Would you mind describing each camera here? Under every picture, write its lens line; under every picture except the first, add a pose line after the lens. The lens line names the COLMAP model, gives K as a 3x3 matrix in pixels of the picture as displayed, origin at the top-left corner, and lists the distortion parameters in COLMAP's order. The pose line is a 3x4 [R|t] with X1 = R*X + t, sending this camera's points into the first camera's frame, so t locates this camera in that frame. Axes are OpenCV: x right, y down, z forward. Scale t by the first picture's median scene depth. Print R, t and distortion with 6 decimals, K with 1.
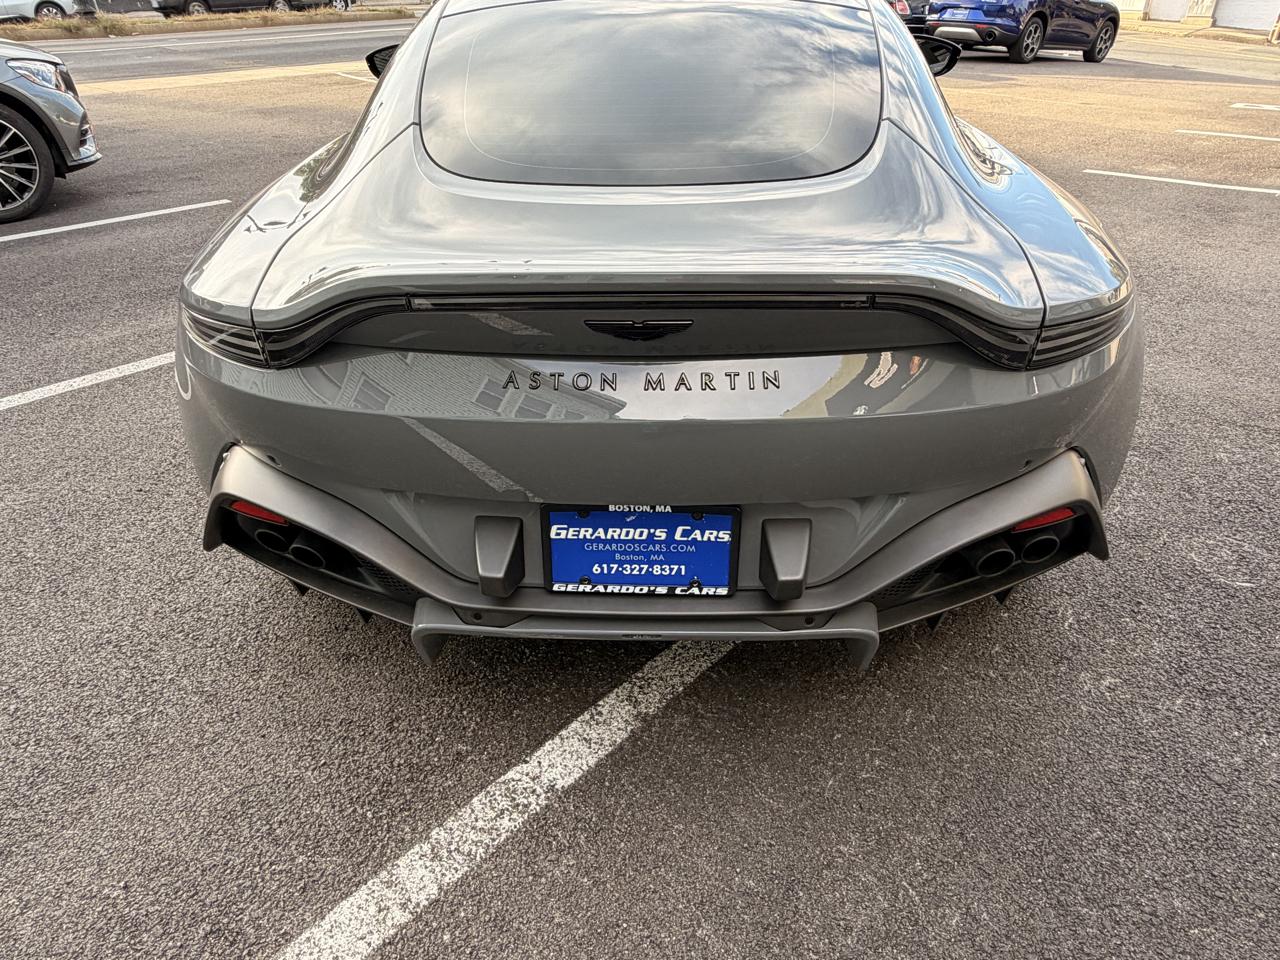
lens RADIAL K [[815.0, 0, 635.0], [0, 815.0, 483.3], [0, 0, 1]] dist [0.000882, 0.000456]
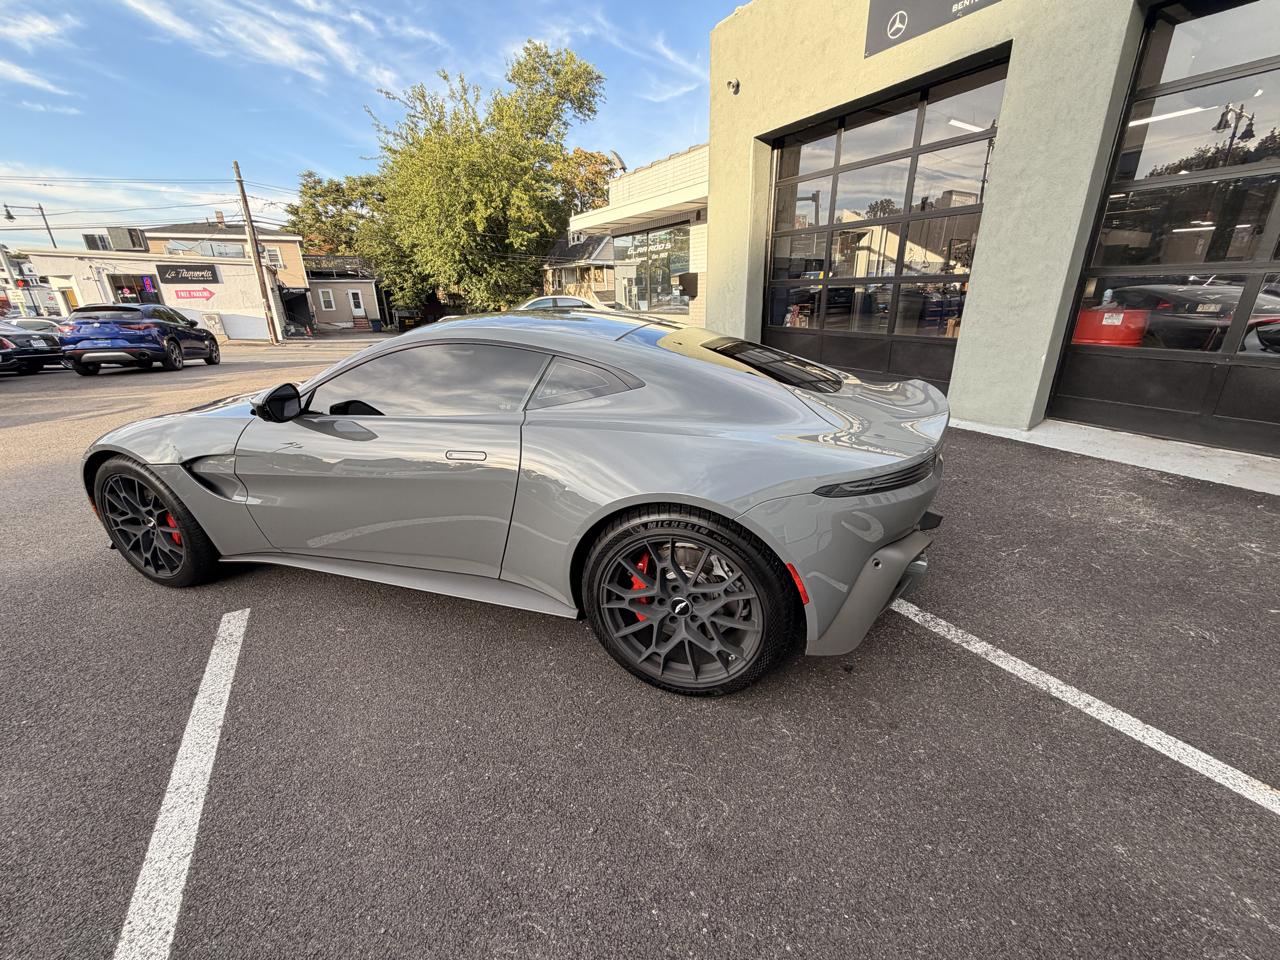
lens RADIAL K [[512.5, 0, 639.7], [0, 512.5, 477.4], [0, 0, 1]] dist [0.002589, -0.000527]
pose [[0.277764, -0.320277, 0.905687, -1.583384], [0.527694, 0.838680, 0.134743, -0.600568], [-0.802737, 0.440499, 0.401964, 0.885754]]
